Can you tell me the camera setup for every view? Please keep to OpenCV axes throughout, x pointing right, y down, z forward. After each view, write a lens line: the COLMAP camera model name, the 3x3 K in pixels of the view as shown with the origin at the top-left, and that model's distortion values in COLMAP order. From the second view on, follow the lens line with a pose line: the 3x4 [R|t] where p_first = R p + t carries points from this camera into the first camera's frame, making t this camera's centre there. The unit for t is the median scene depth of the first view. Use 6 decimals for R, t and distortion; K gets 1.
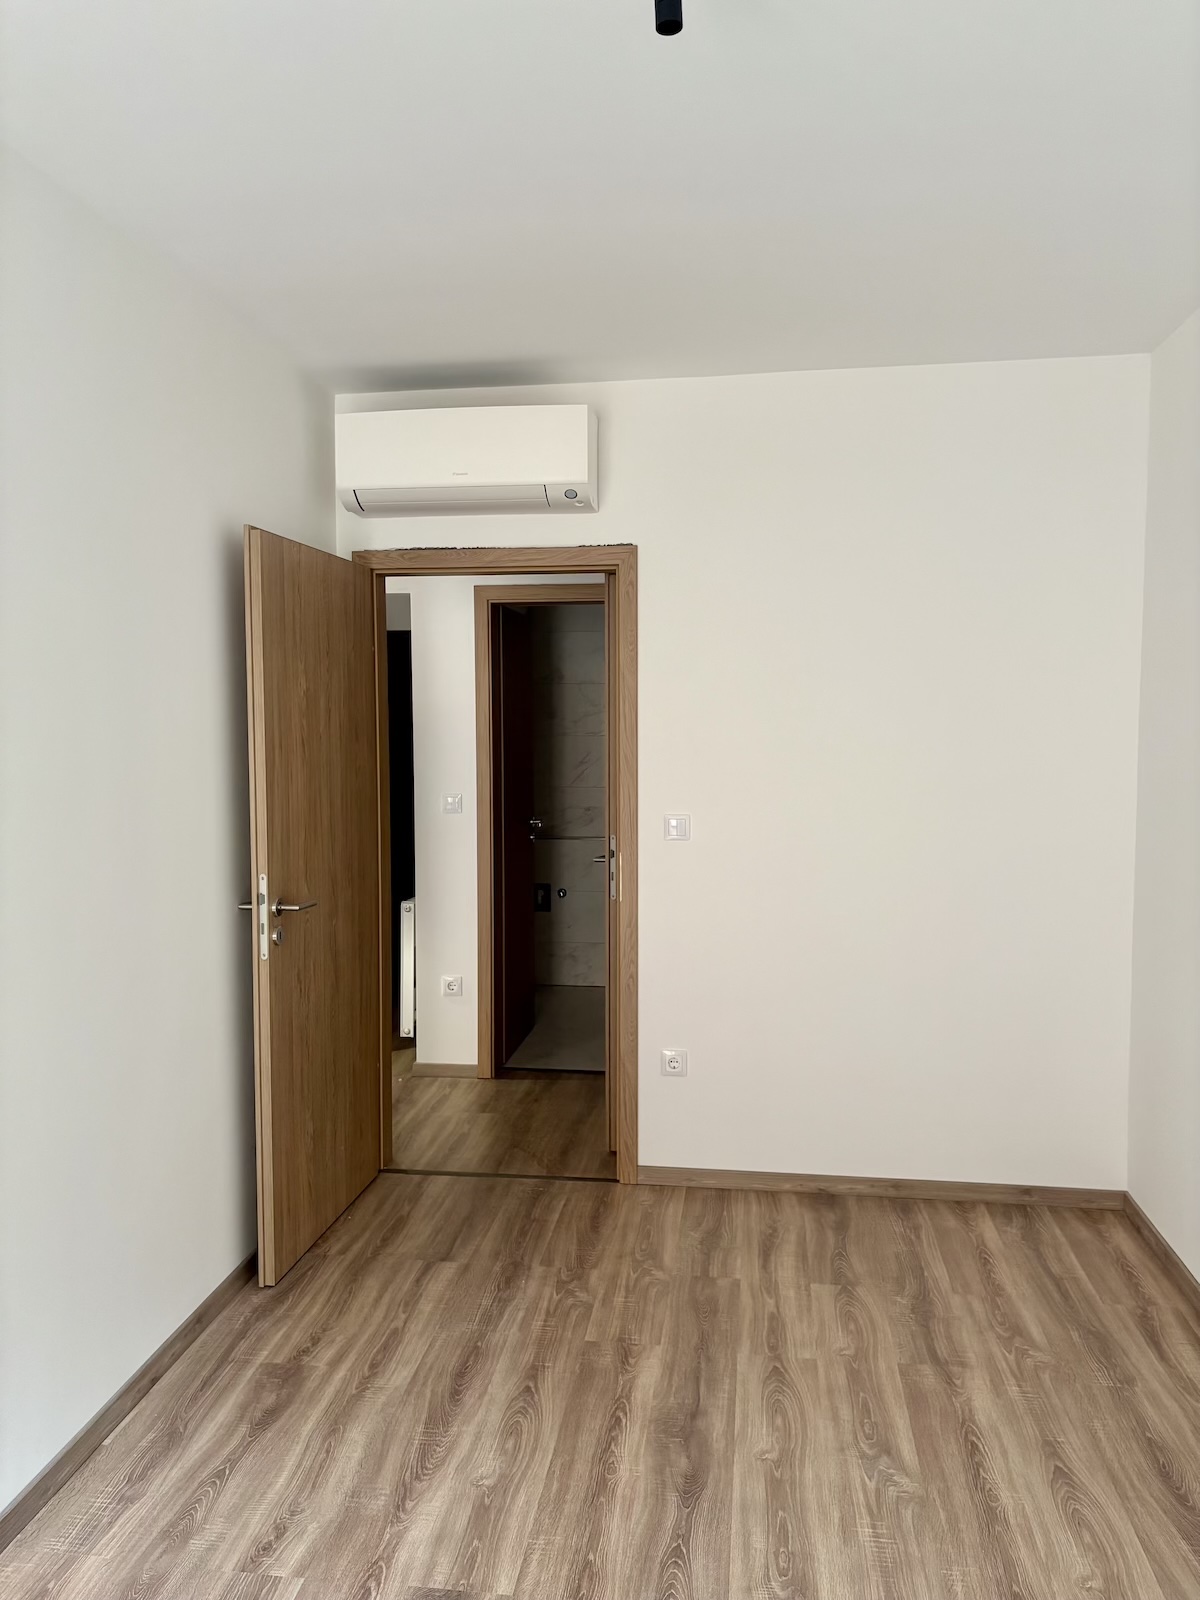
lens RADIAL K [[1217.0, 0, 600.0], [0, 1217.0, 800.0], [0, 0, 1]] dist [0.042430, -0.035627]
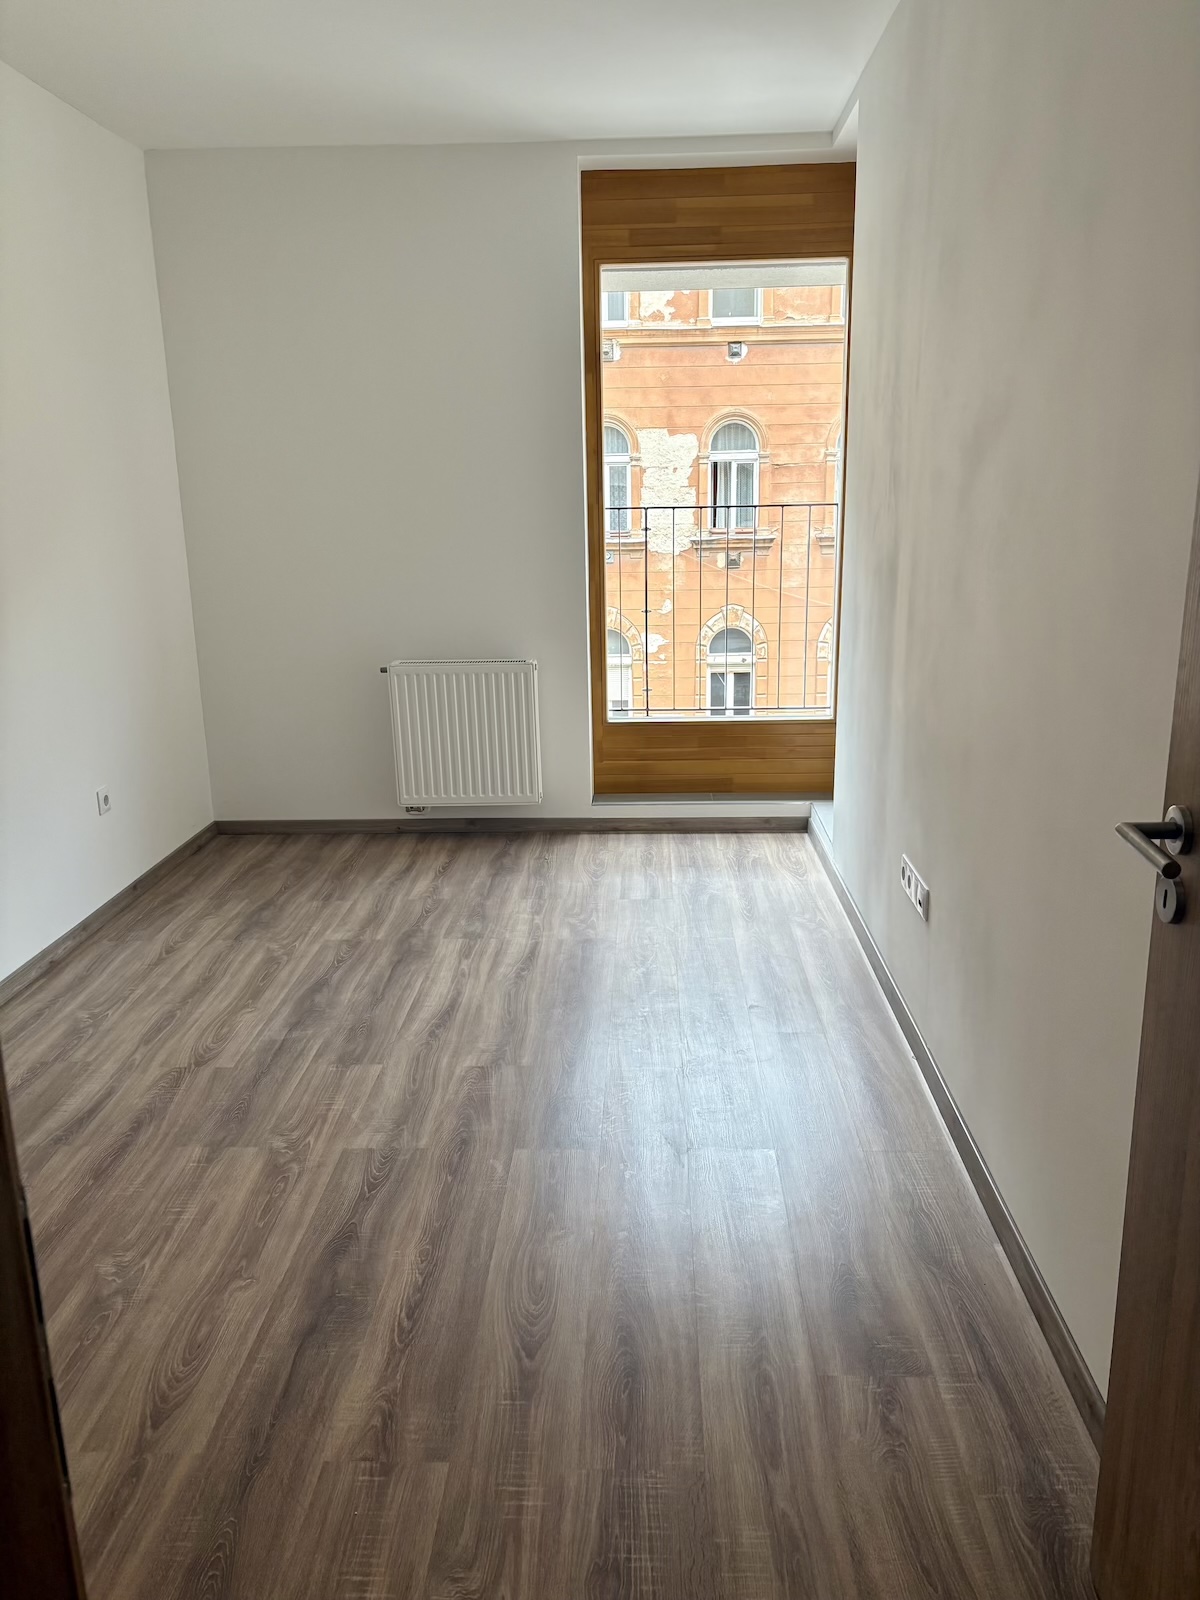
lens RADIAL K [[1217.0, 0, 600.0], [0, 1217.0, 800.0], [0, 0, 1]] dist [0.042430, -0.035627]
pose [[-0.995566, 0.043621, -0.083342, -0.057728], [0.015684, 0.950556, 0.310157, -0.059287], [0.092751, 0.307475, -0.947025, 1.705192]]
